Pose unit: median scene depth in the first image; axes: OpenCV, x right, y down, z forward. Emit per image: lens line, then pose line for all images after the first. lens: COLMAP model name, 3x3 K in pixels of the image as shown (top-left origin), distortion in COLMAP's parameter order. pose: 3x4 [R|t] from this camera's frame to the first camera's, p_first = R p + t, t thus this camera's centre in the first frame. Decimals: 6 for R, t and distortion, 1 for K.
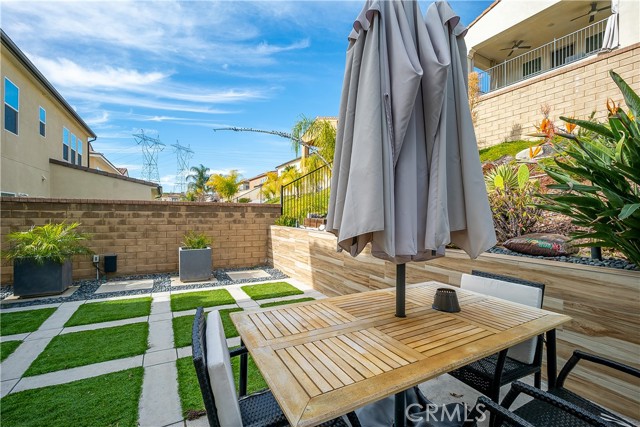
lens RADIAL K [[279.8, 0, 320.8], [0, 279.8, 214.8], [0, 0, 1]] dist [-0.026771, 0.007607]
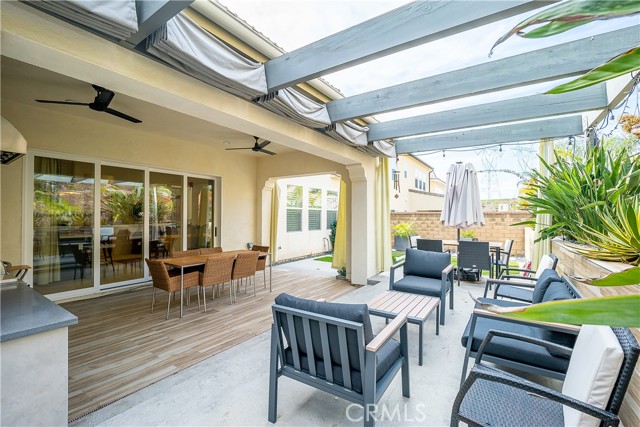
lens RADIAL K [[279.8, 0, 320.8], [0, 279.8, 214.8], [0, 0, 1]] dist [-0.026771, 0.007607]
pose [[0.450301, -0.015653, -0.892740, 0.587930], [-0.007628, 0.999742, -0.021377, 0.013626], [0.892844, 0.016436, 0.450065, -0.517213]]
